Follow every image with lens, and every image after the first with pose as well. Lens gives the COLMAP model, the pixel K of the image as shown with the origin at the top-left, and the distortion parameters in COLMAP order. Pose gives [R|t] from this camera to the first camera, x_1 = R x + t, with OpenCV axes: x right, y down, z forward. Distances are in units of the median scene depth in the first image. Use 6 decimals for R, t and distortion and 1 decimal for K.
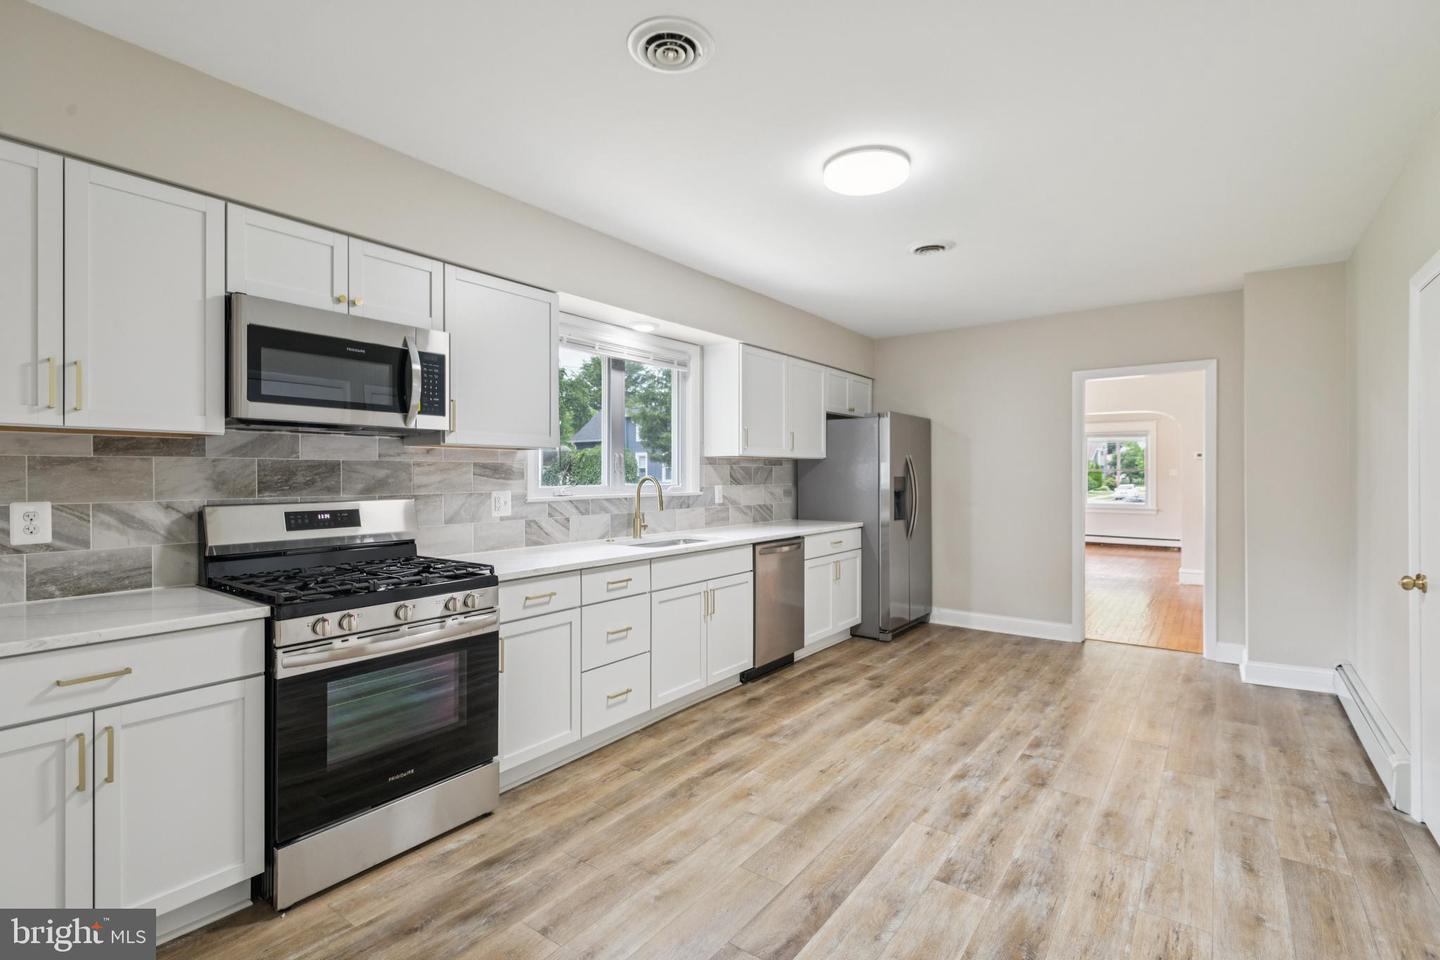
lens RADIAL K [[691.5, 0, 719.8], [0, 691.5, 480.2], [0, 0, 1]] dist [0.022828, -0.007705]
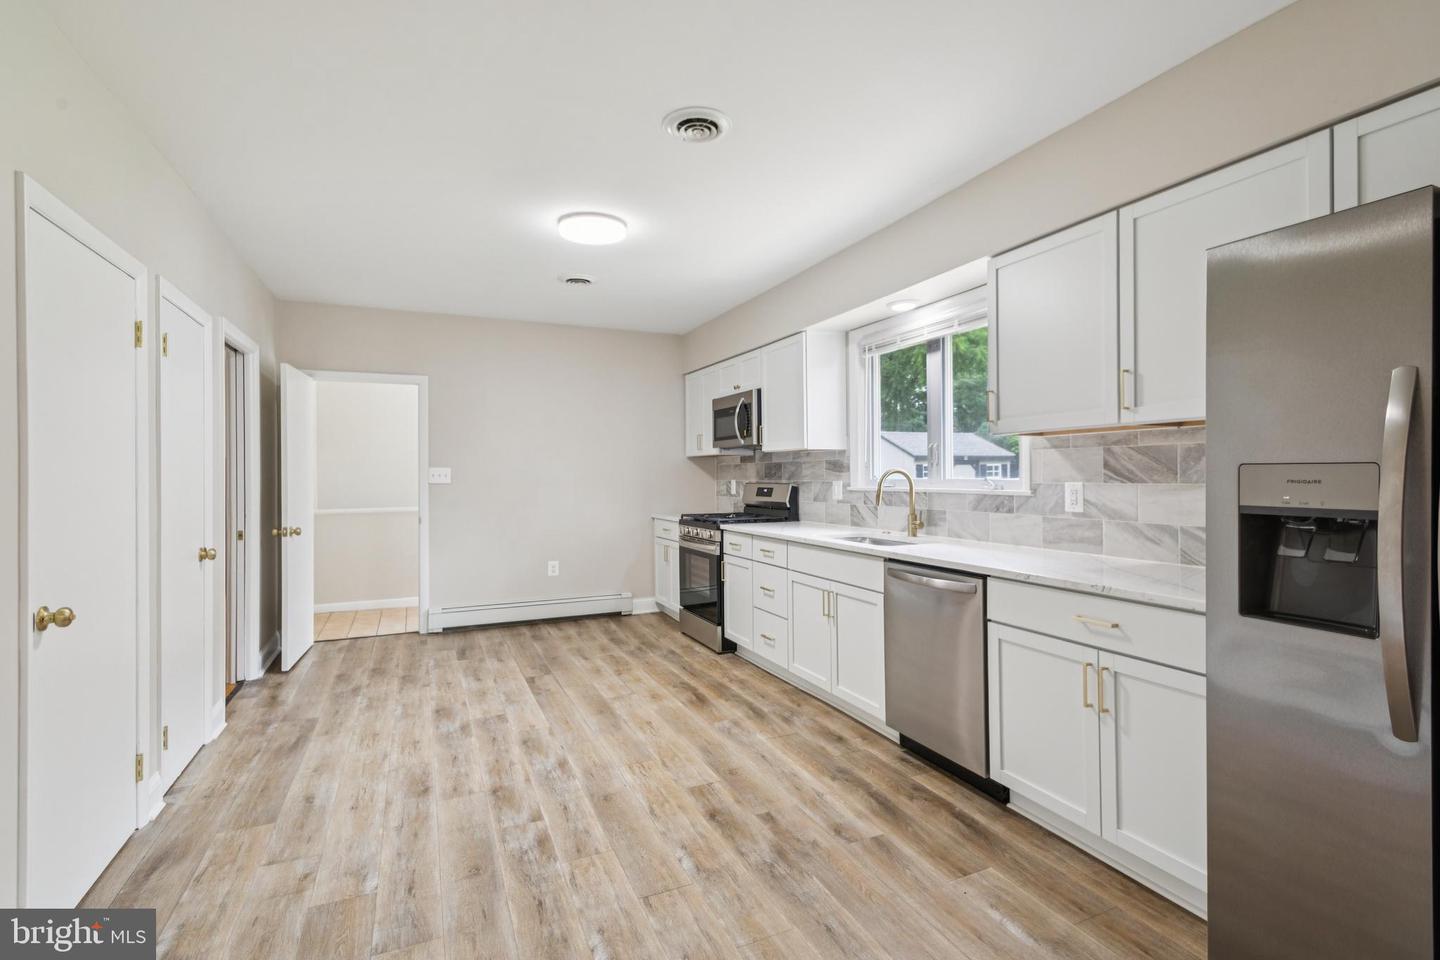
lens RADIAL K [[799.3, 0, 764.9], [0, 799.3, 474.8], [0, 0, 1]] dist [0.026694, -0.005919]
pose [[-0.519683, 0.006667, -0.854333, 1.152025], [0.002647, 0.999977, 0.006193, -0.006095], [0.854355, 0.000956, -0.519689, 1.797294]]
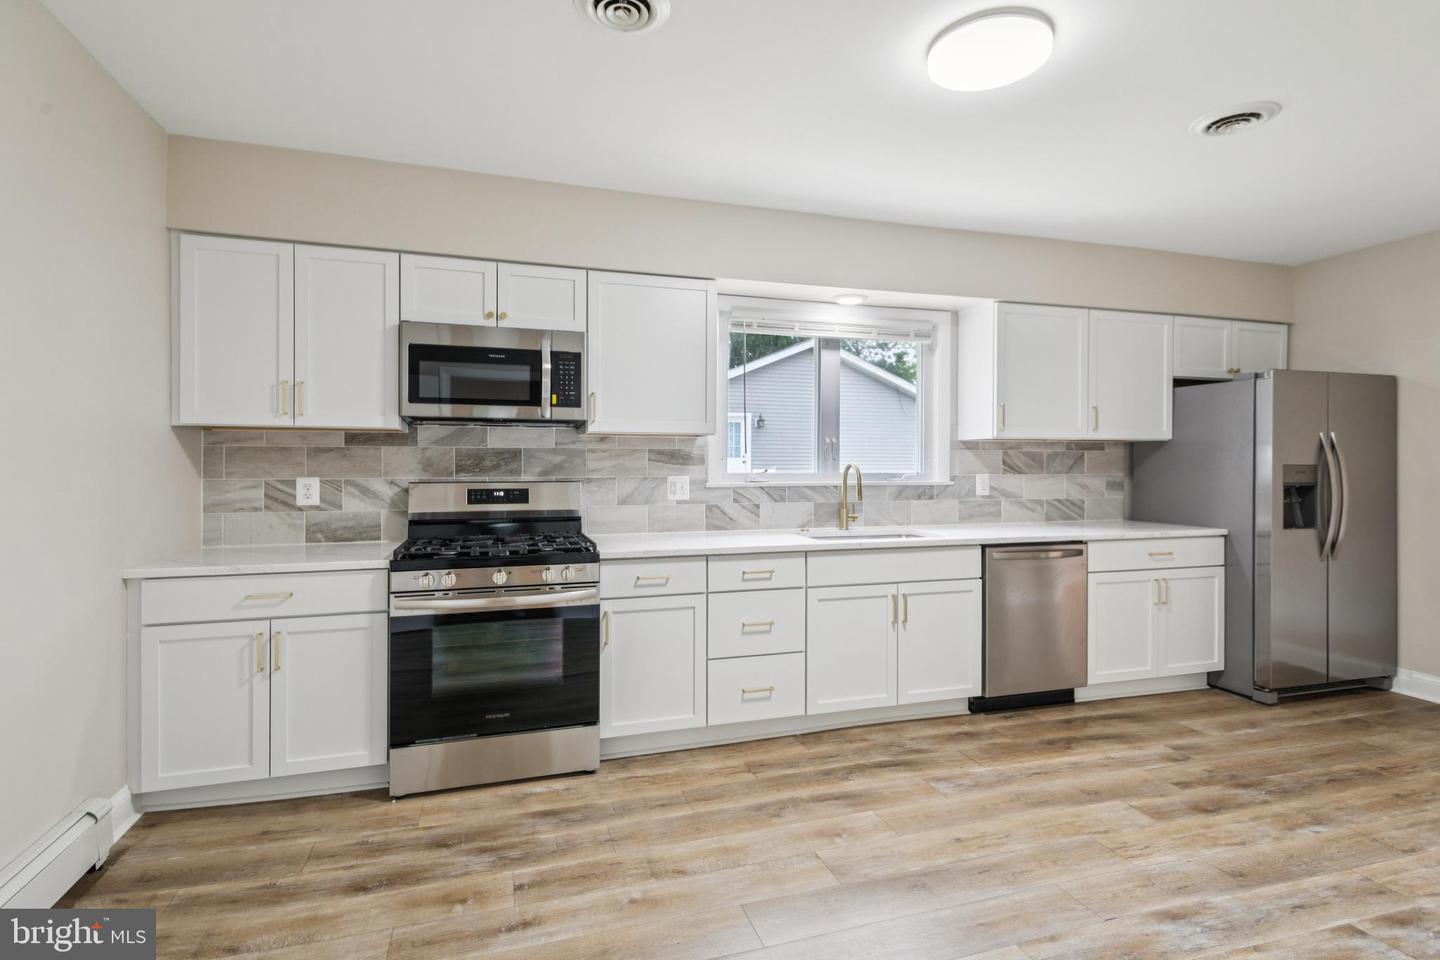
lens RADIAL K [[691.5, 0, 707.7], [0, 691.5, 471.6], [0, 0, 1]] dist [0.022828, -0.007705]
pose [[0.802706, 0.008642, -0.596313, 0.370431], [-0.006741, 0.999963, 0.005418, 0.003154], [0.596337, -0.000329, 0.802734, 0.195537]]
